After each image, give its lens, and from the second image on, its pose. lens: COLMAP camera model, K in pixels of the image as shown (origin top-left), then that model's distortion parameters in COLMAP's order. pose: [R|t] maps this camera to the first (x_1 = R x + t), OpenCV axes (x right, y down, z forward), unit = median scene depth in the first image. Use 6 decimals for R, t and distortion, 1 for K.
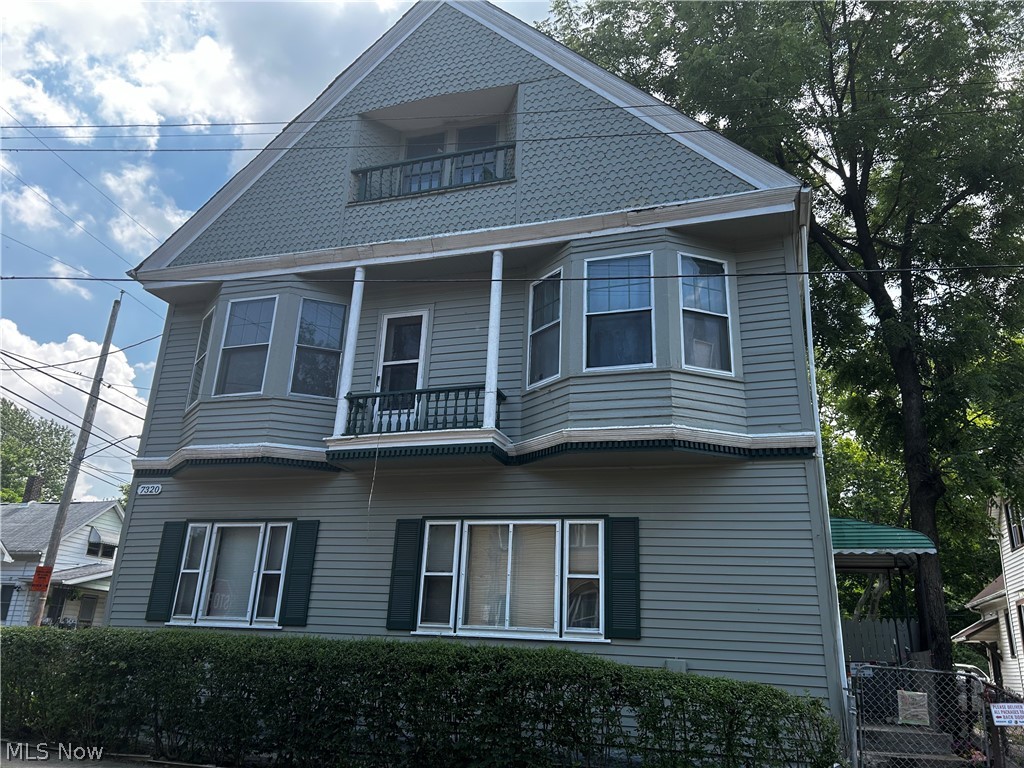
lens RADIAL K [[768.3, 0, 512.0], [0, 768.3, 384.0], [0, 0, 1]] dist [0.078785, -0.095880]
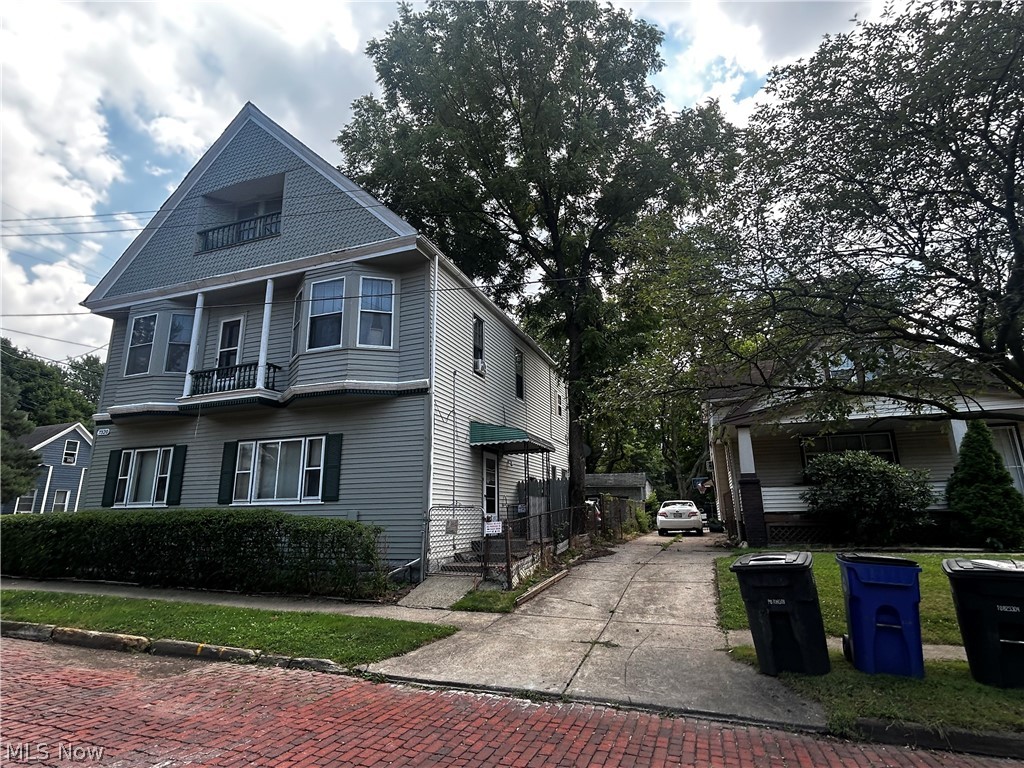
lens RADIAL K [[533.3, 0, 512.0], [0, 533.3, 384.0], [0, 0, 1]] dist [-0.002012, -0.000269]
pose [[0.997687, -0.066824, -0.012467, 0.516516], [0.067756, 0.992348, 0.103224, -0.033402], [0.005473, -0.103830, 0.994580, -0.168744]]
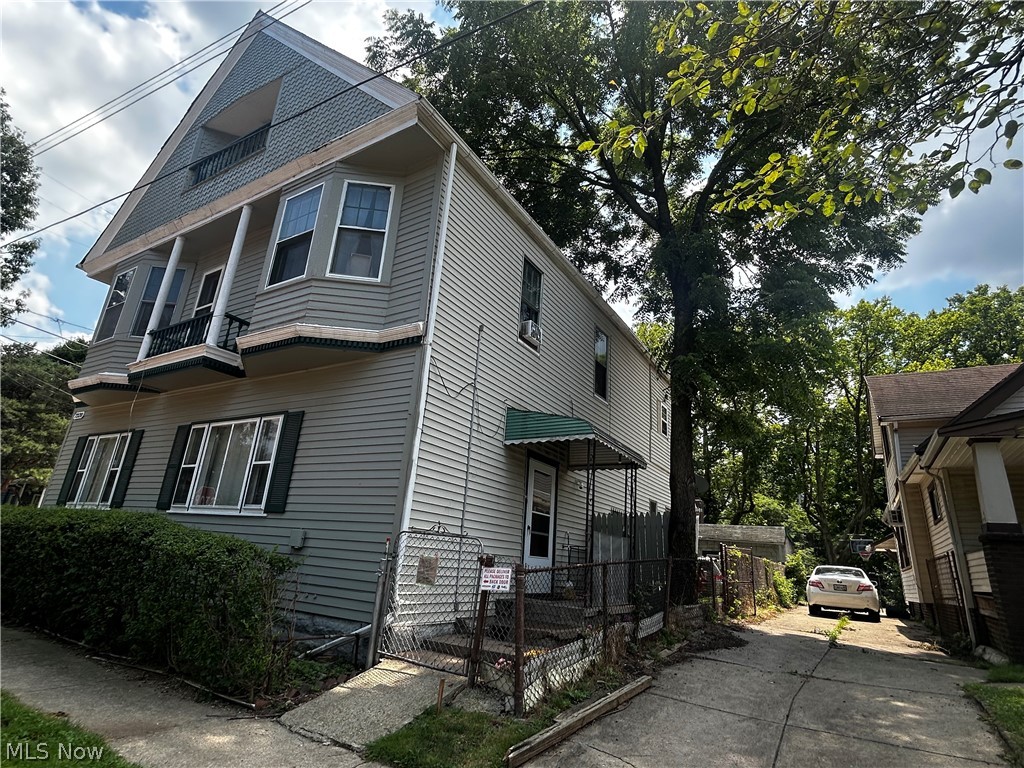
lens RADIAL K [[533.3, 0, 512.0], [0, 533.3, 384.0], [0, 0, 1]] dist [-0.002012, -0.000269]
pose [[0.974175, -0.050559, -0.220062, 0.582806], [0.052841, 0.998593, 0.004491, 0.132086], [0.219525, -0.016004, 0.975476, 0.267178]]
